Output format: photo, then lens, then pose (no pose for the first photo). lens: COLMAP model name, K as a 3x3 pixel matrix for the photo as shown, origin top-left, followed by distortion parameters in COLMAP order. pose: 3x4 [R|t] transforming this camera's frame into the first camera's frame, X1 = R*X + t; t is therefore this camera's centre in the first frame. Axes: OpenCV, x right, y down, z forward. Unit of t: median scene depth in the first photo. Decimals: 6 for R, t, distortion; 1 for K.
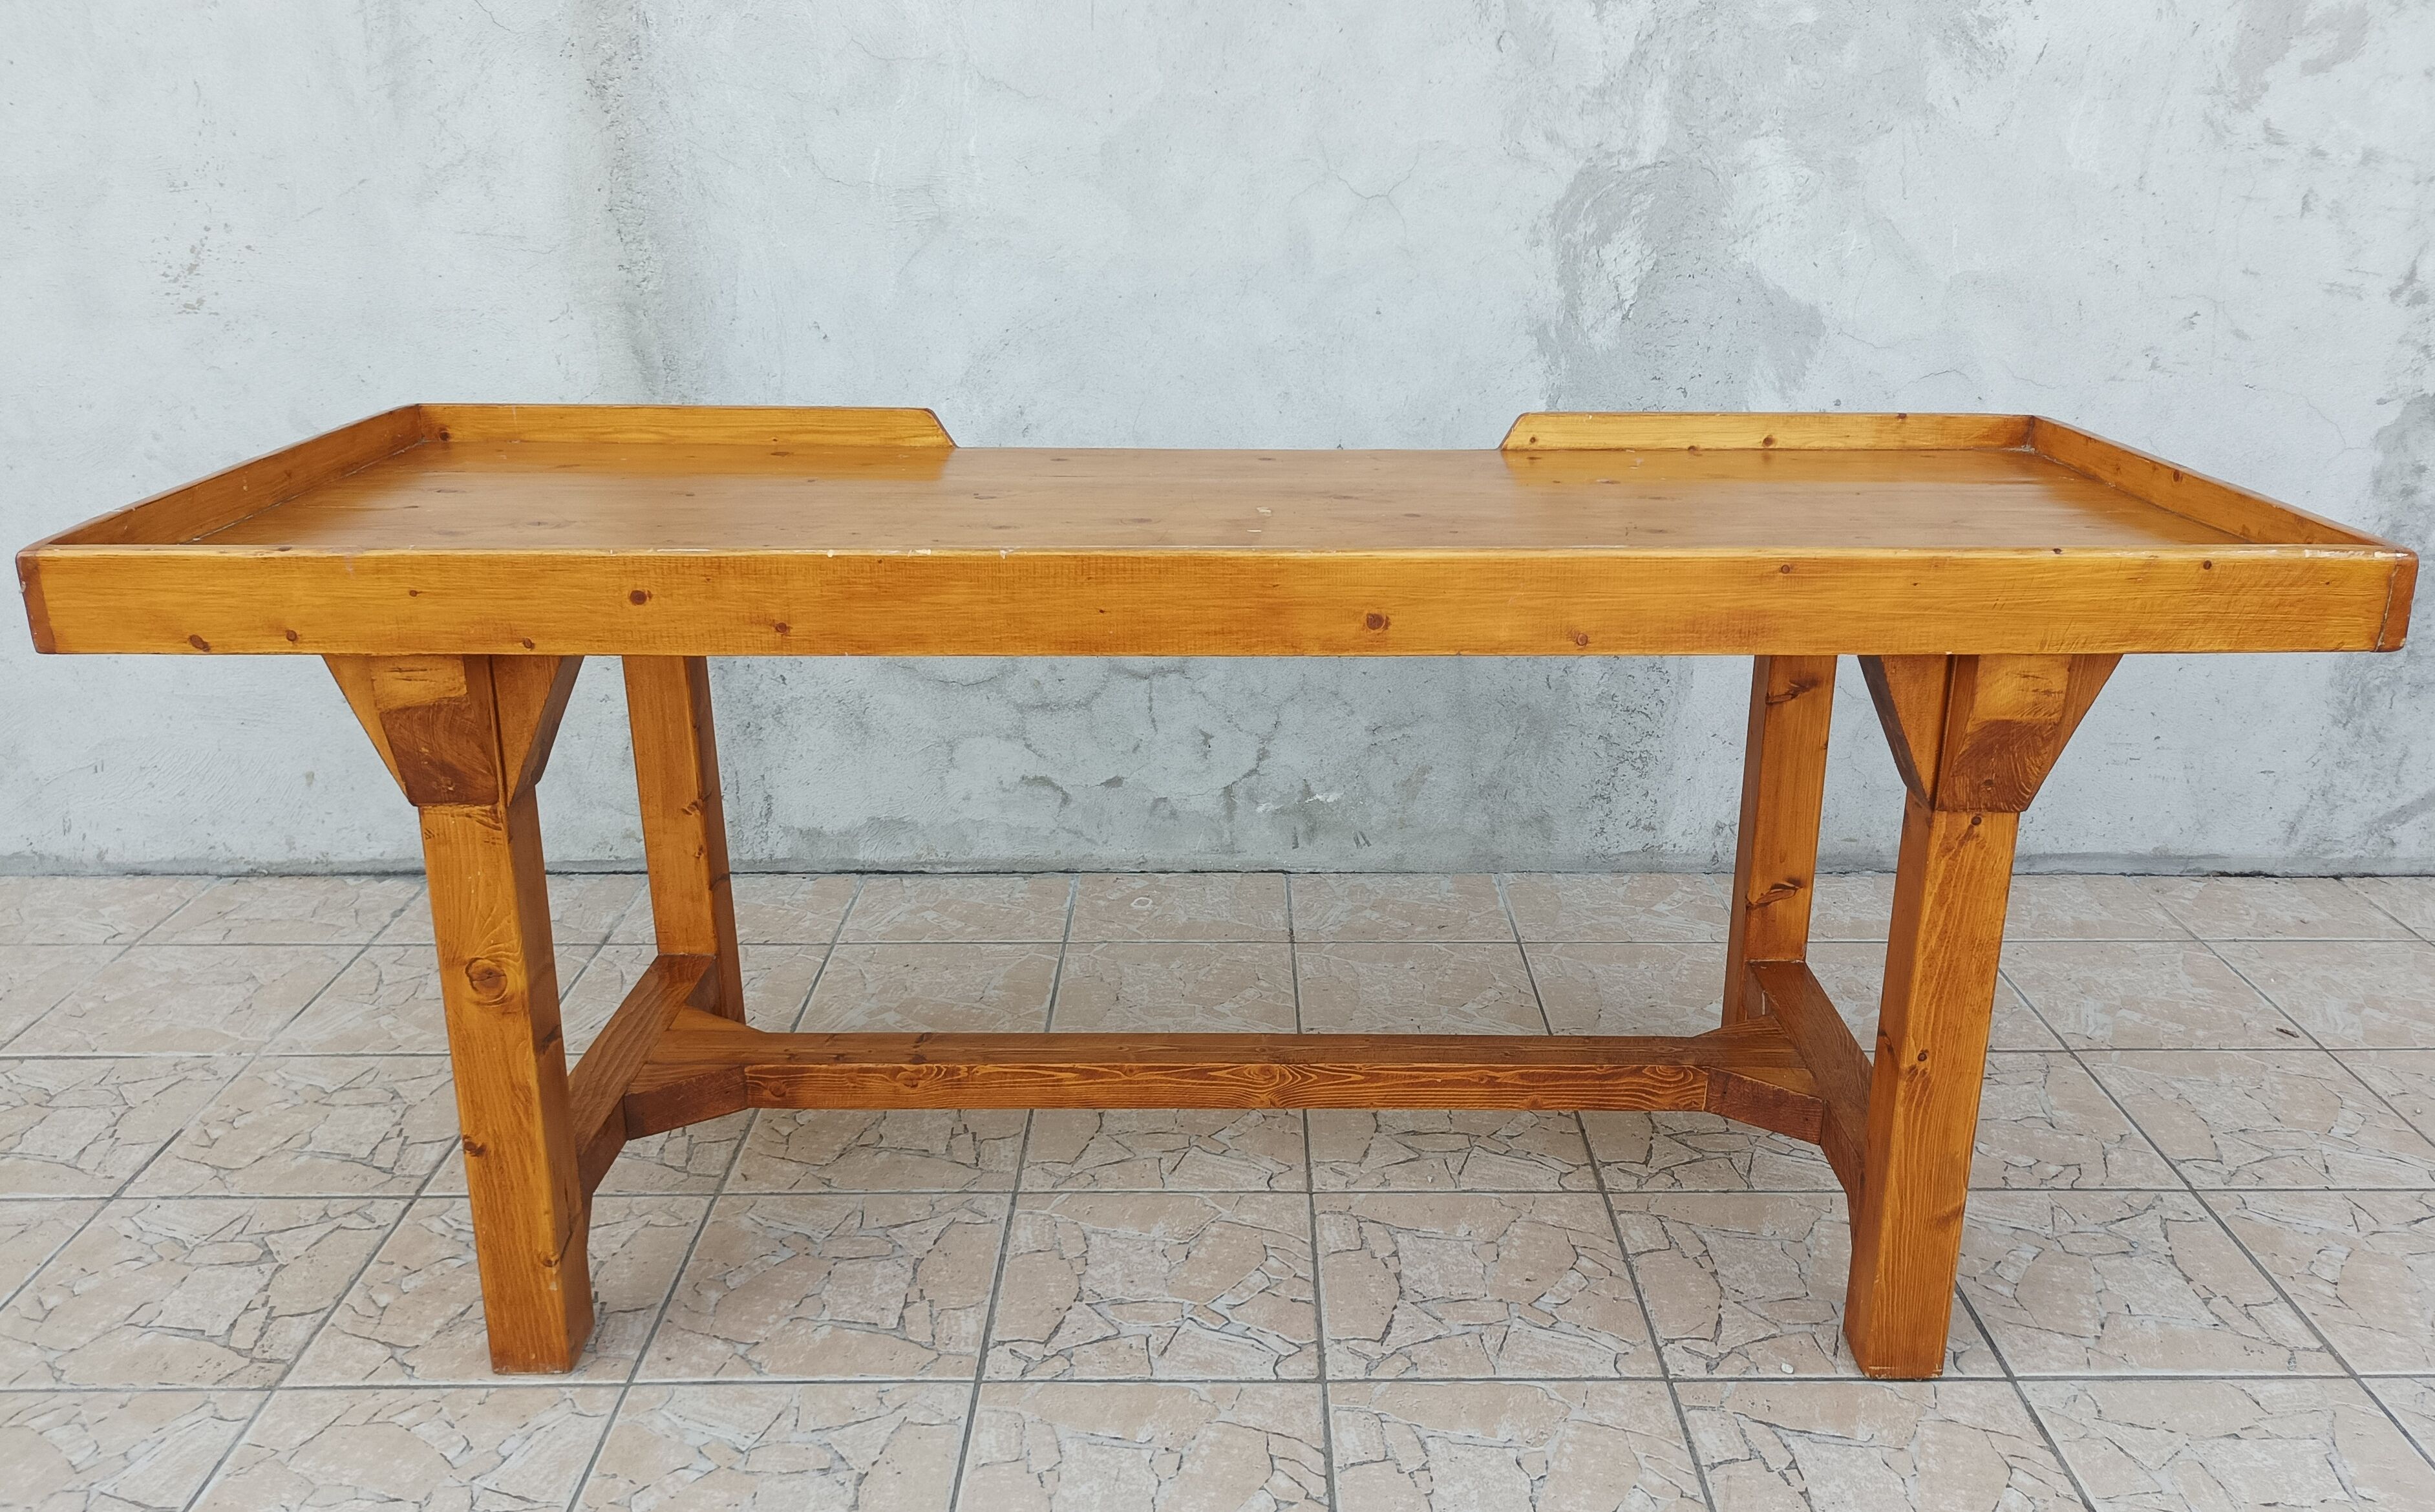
lens RADIAL K [[1941.7, 0, 1268.4], [0, 1941.7, 738.4], [0, 0, 1]] dist [0.043656, -0.041270]
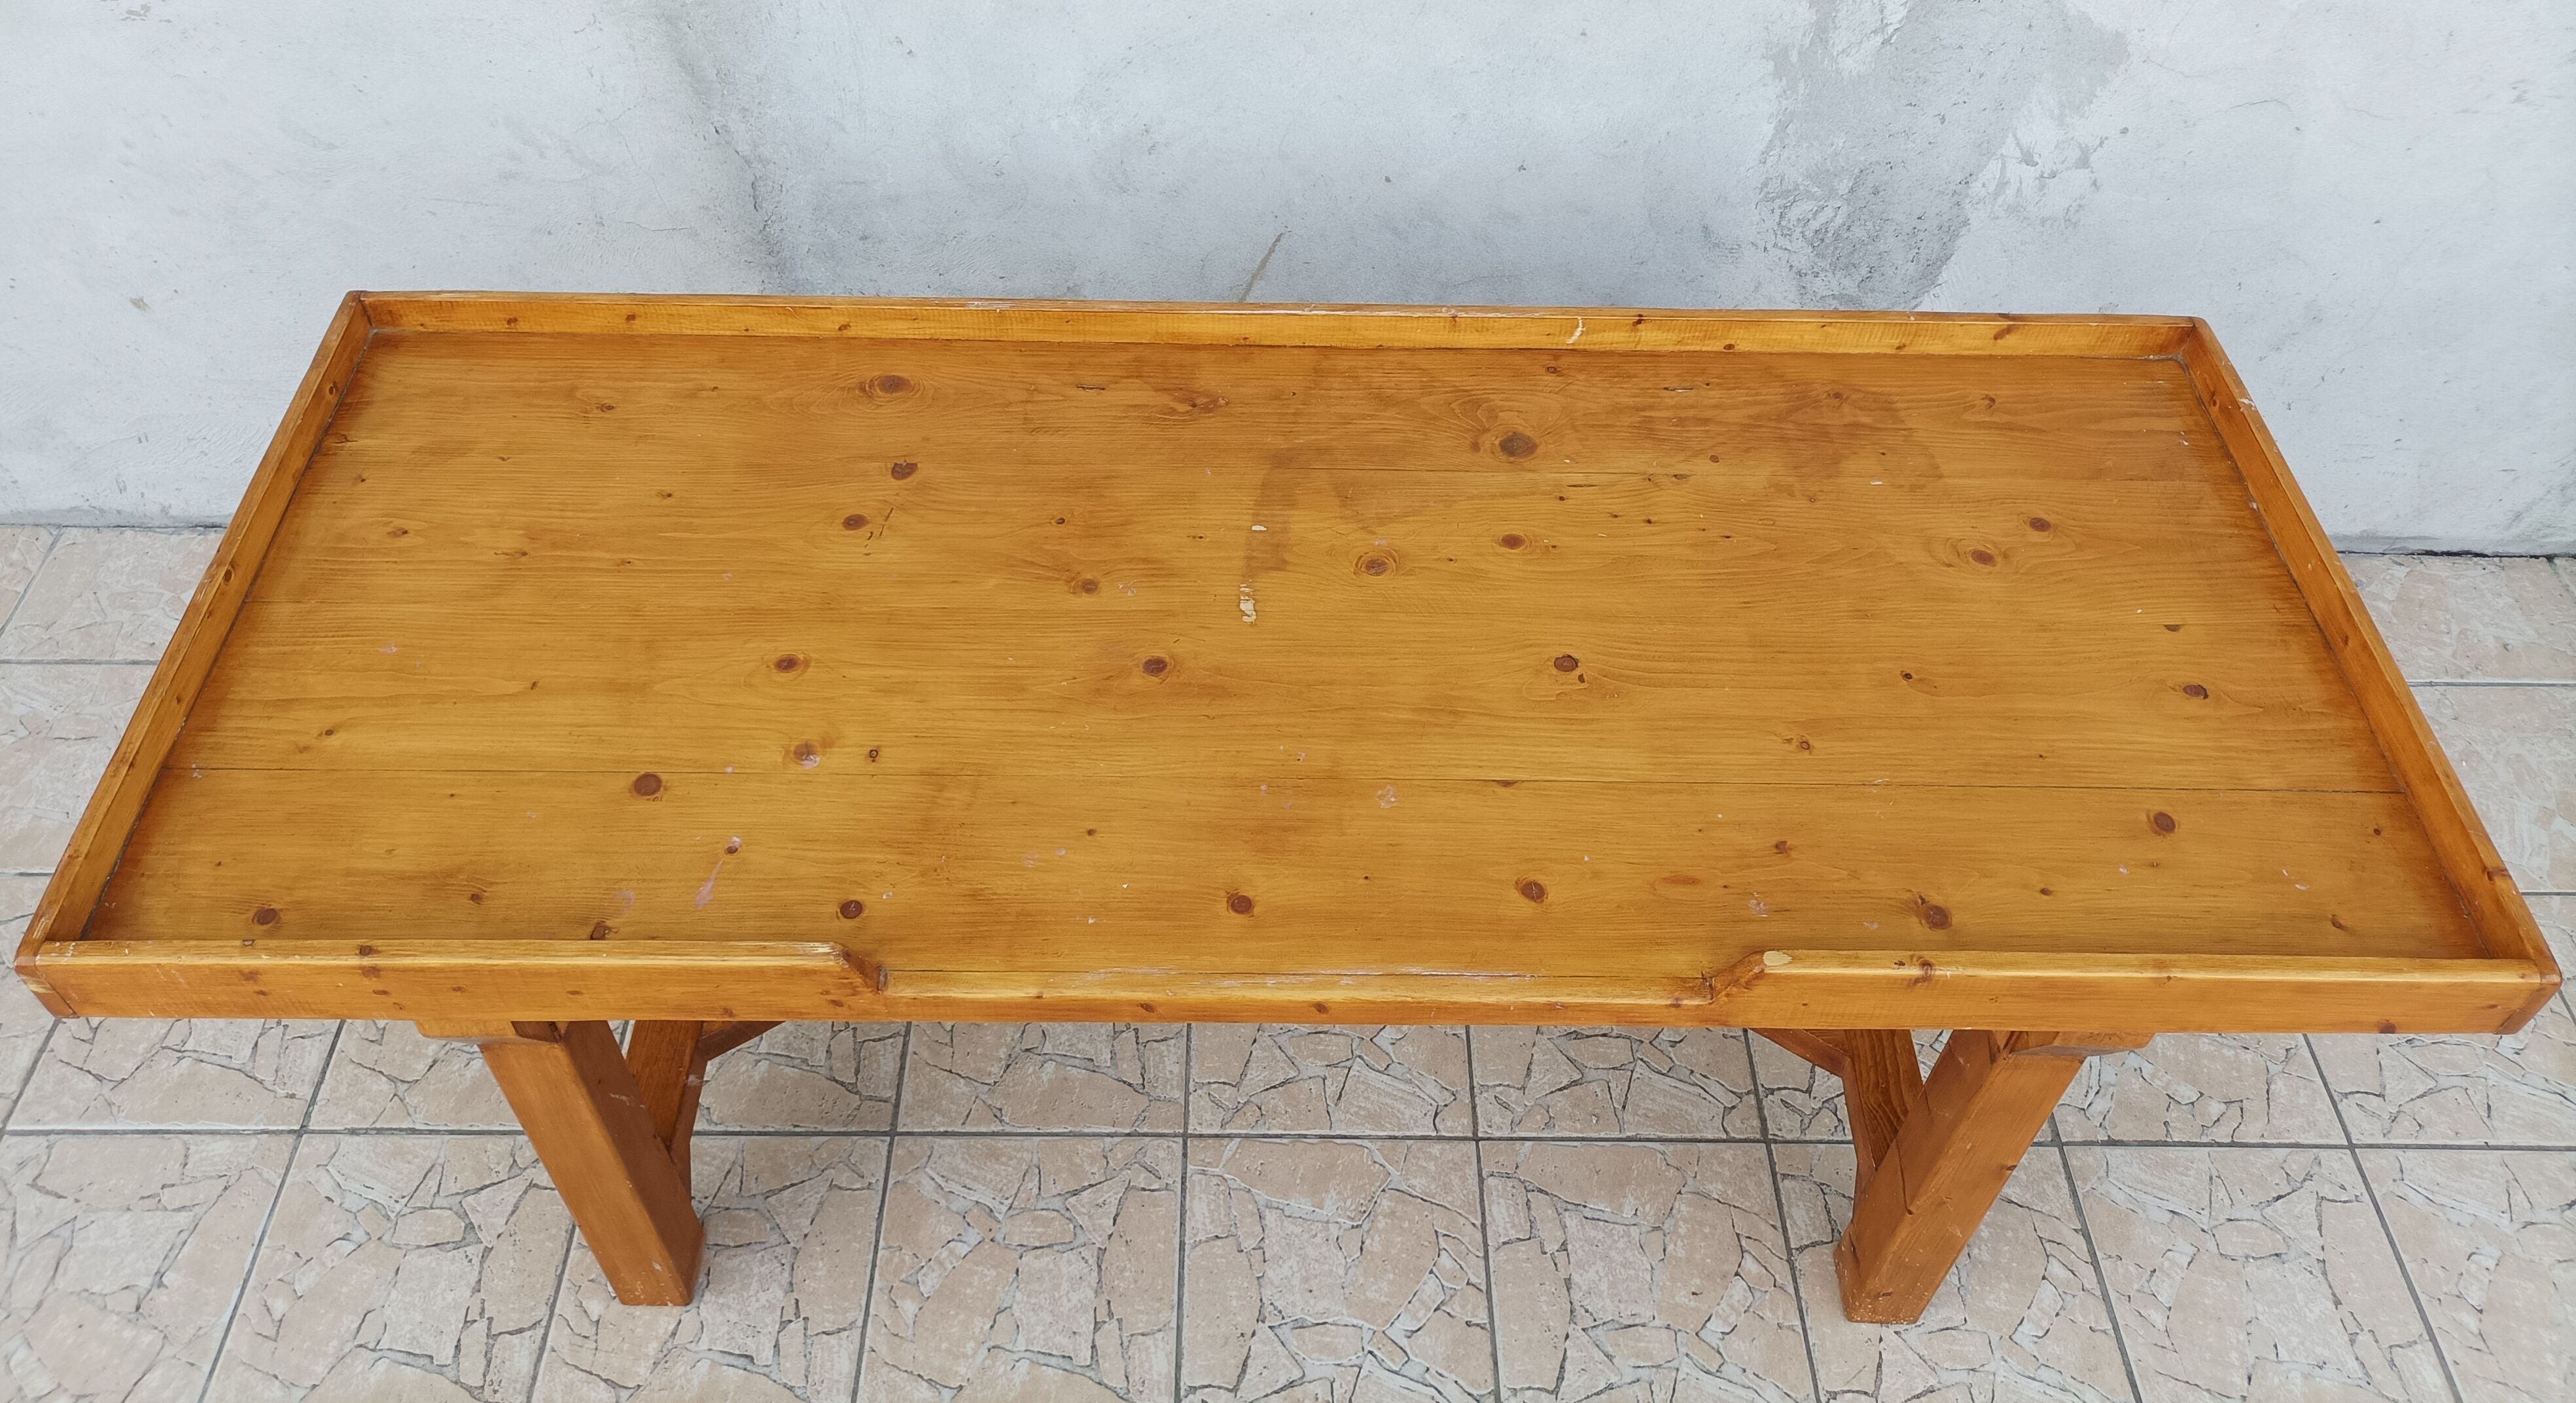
lens RADIAL K [[1961.5, 0, 1275.0], [0, 1961.5, 436.2], [0, 0, 1]] dist [0.026768, -0.009627]
pose [[0.999868, 0.015783, -0.003766, -0.069382], [-0.012612, 0.901959, 0.431637, -0.436645], [0.010209, -0.431532, 0.902040, 0.190355]]
